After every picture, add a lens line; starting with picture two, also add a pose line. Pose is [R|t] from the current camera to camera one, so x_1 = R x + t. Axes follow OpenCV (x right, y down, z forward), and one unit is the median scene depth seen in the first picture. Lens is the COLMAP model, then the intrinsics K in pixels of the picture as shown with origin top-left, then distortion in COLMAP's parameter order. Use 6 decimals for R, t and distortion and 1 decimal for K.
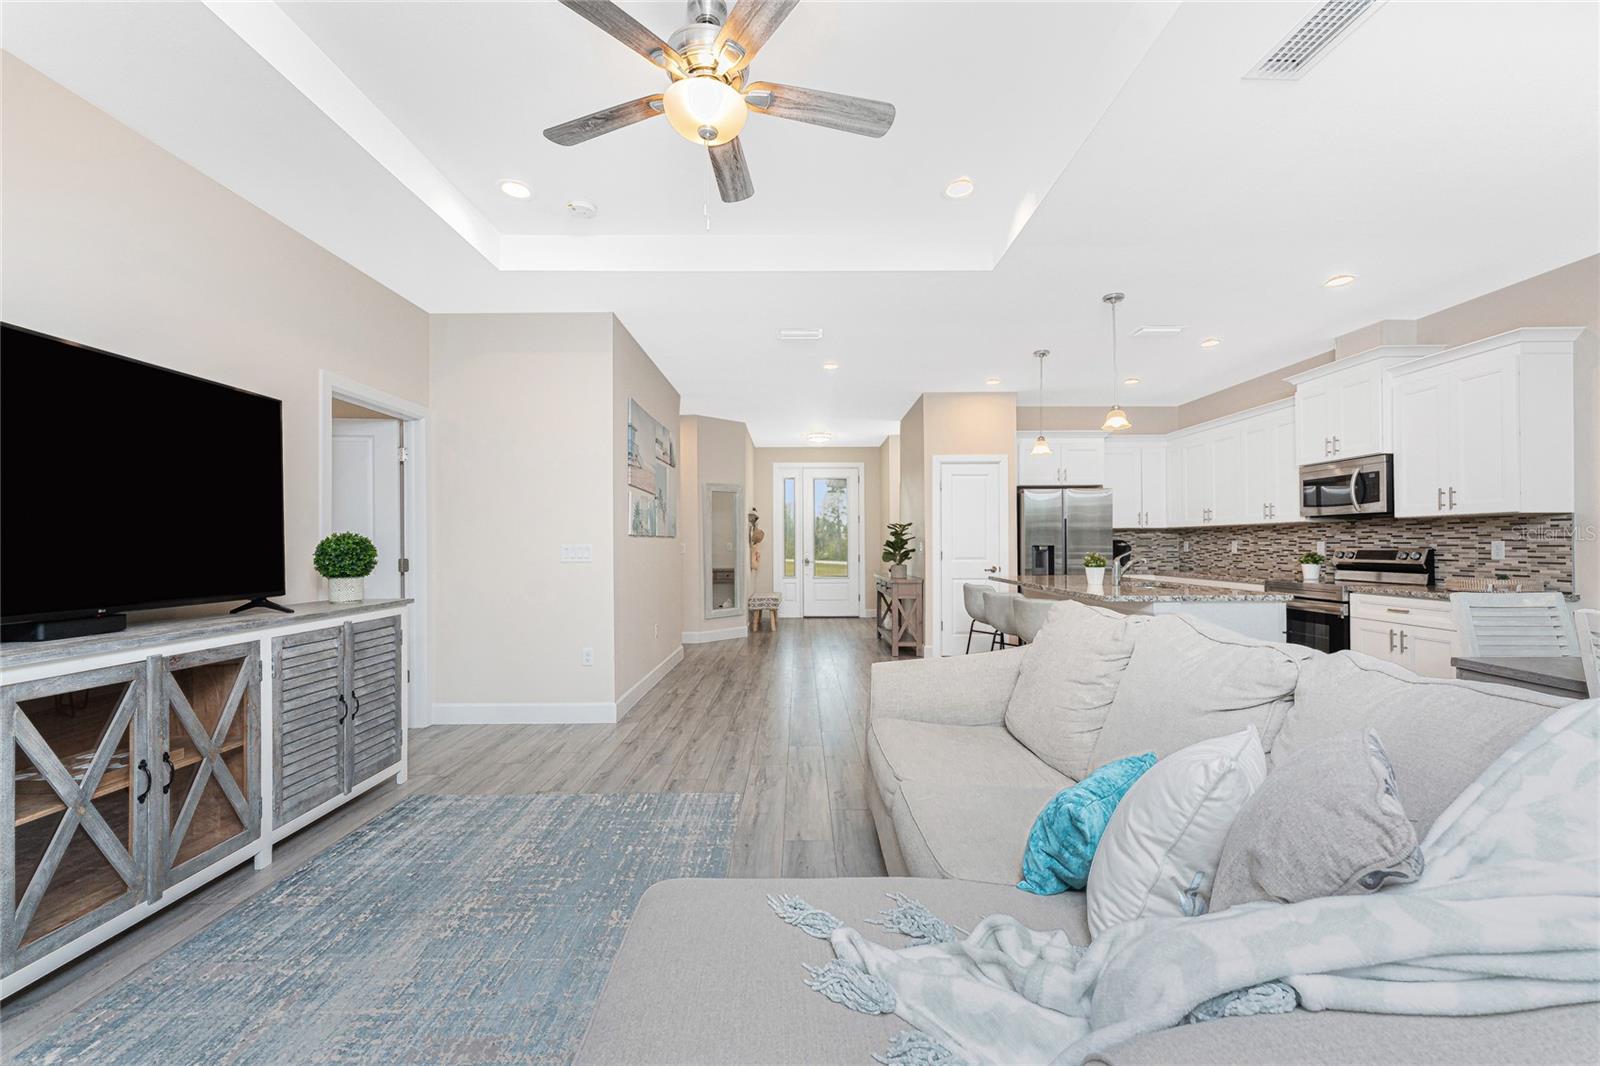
lens RADIAL K [[642.1, 0, 802.1], [0, 642.1, 542.9], [0, 0, 1]] dist [-0.002090, 0.000587]
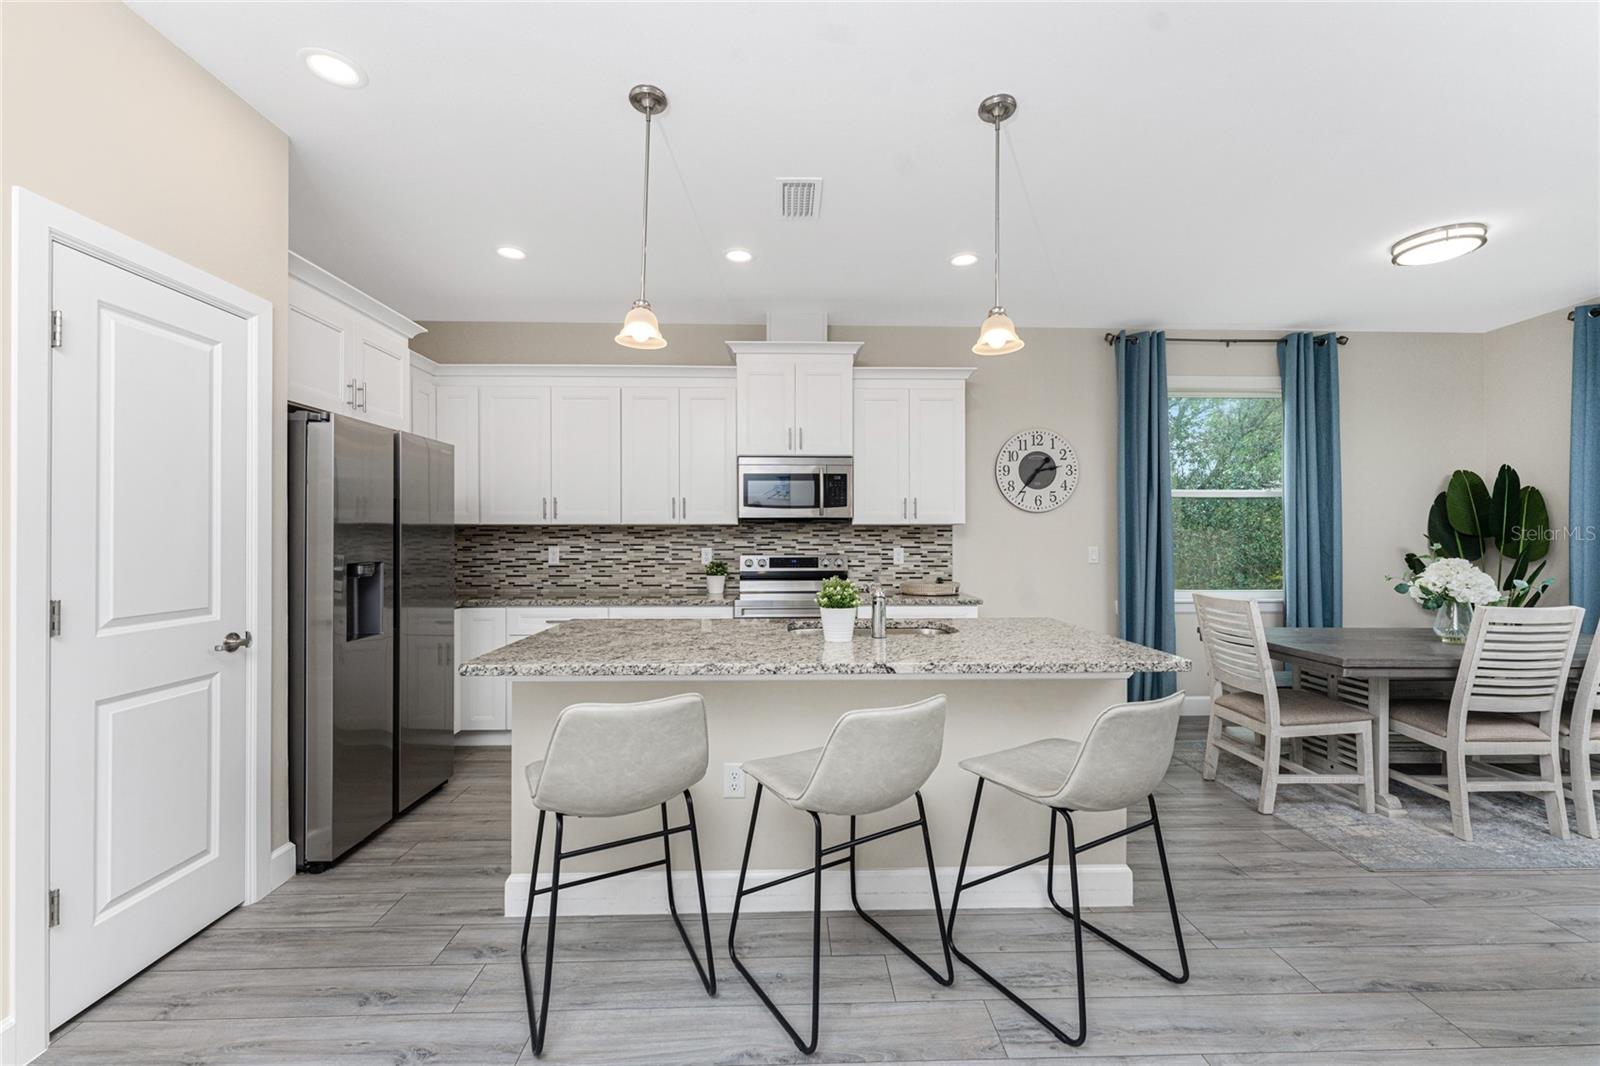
lens RADIAL K [[642.1, 0, 811.4], [0, 642.1, 537.6], [0, 0, 1]] dist [-0.002090, 0.000587]
pose [[-0.026572, 0.001722, 0.999645, -0.049960], [-0.000406, 0.999998, -0.001734, -0.017145], [-0.999647, -0.000452, -0.026571, 1.058663]]
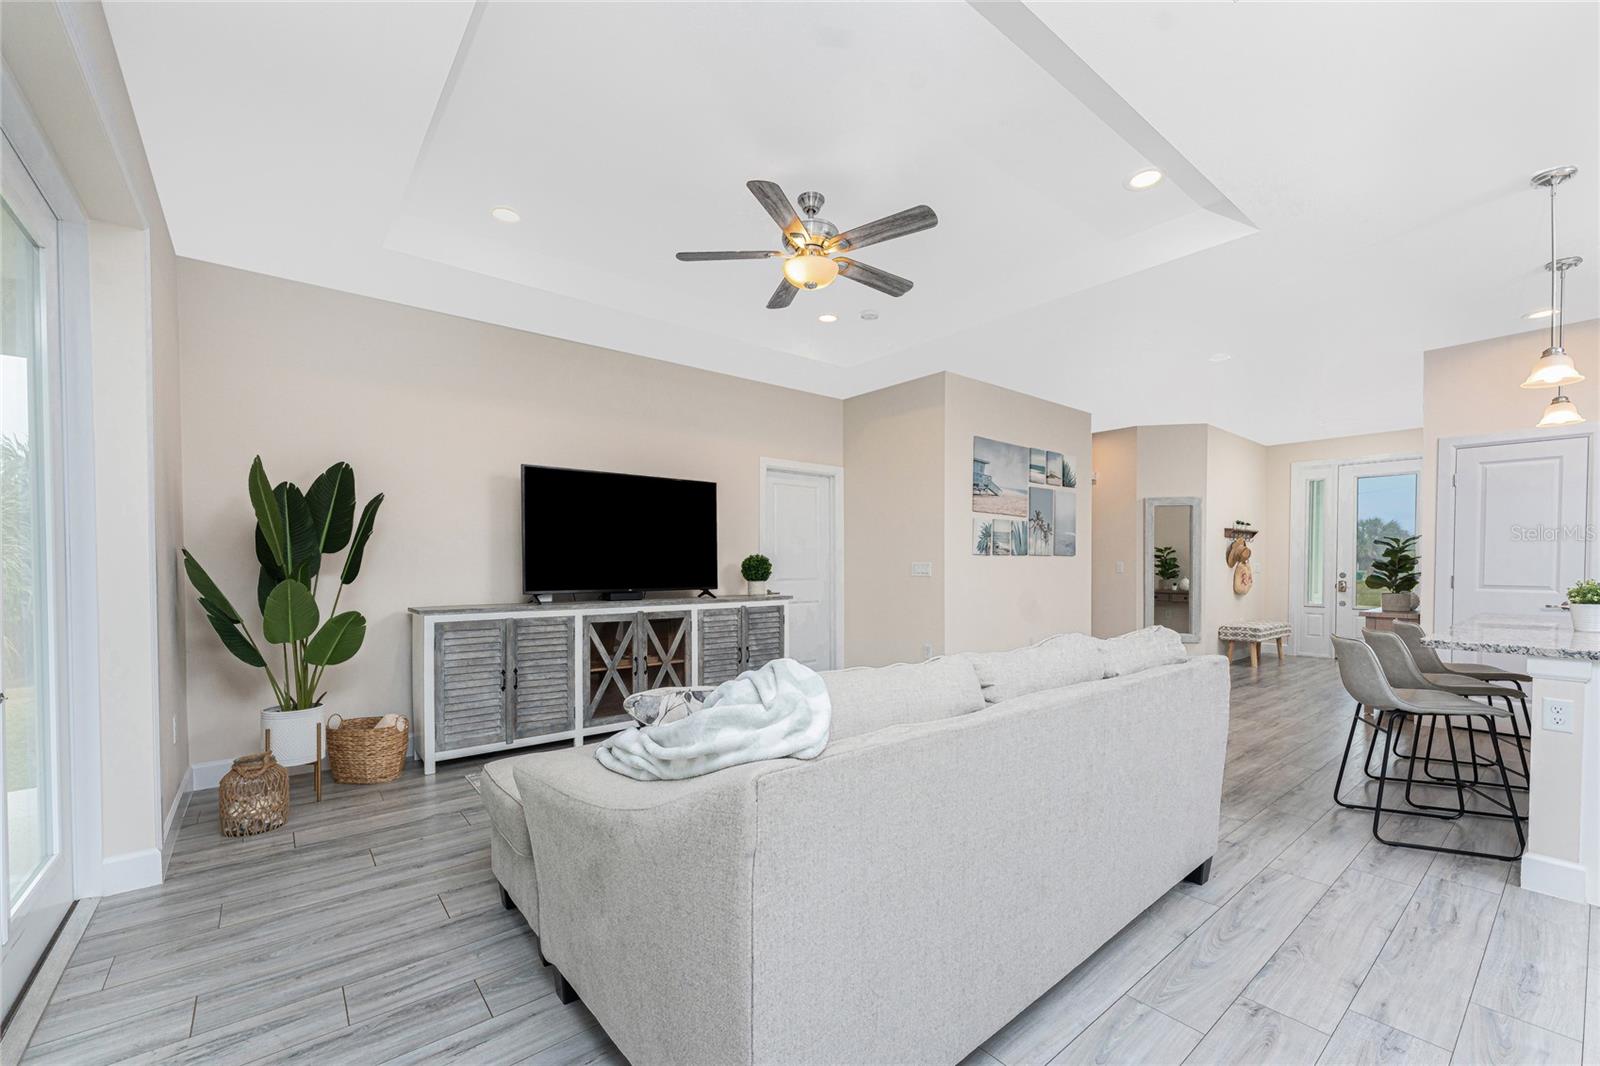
lens RADIAL K [[642.1, 0, 805.5], [0, 642.1, 571.1], [0, 0, 1]] dist [-0.002090, 0.000587]
pose [[0.624875, 0.017914, -0.780519, 0.473964], [-0.004549, 0.999803, 0.019305, -0.003603], [0.780711, -0.008513, 0.624834, 0.027304]]
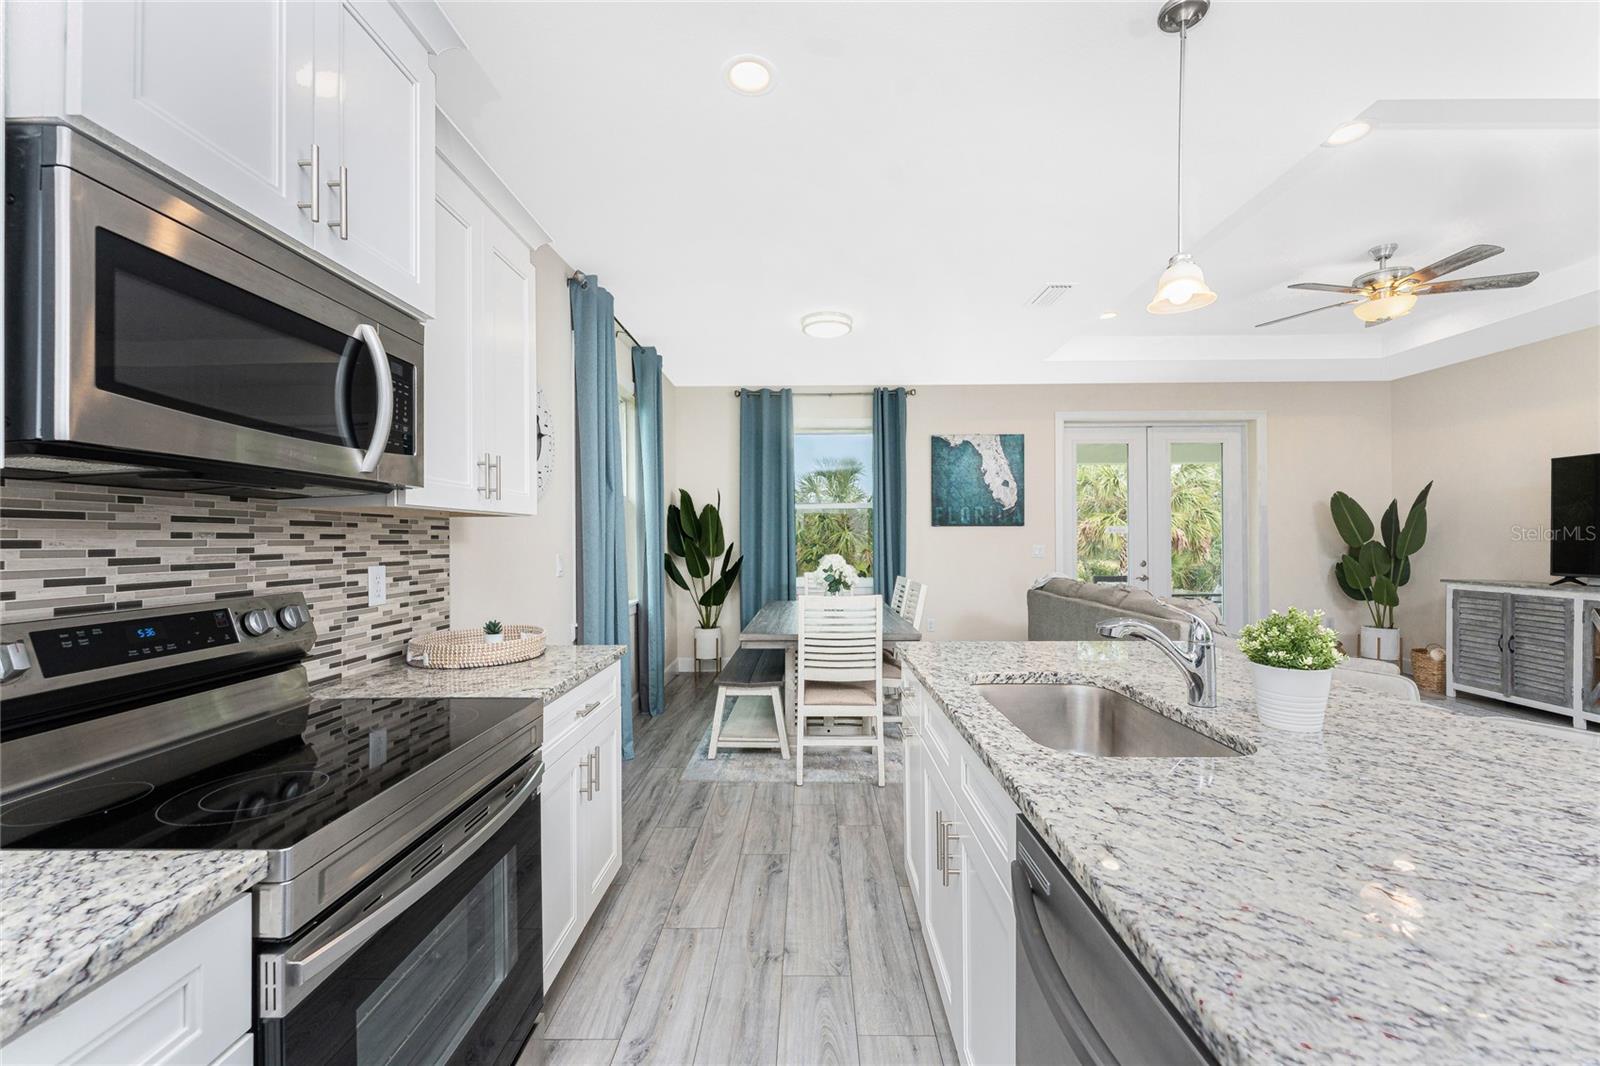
lens RADIAL K [[642.1, 0, 796.1], [0, 642.1, 536.7], [0, 0, 1]] dist [-0.002090, 0.000587]
pose [[-0.999629, 0.009290, 0.025592, 0.675883], [0.009158, 0.999944, -0.005275, -0.017619], [-0.025640, -0.005039, -0.999659, 1.316363]]
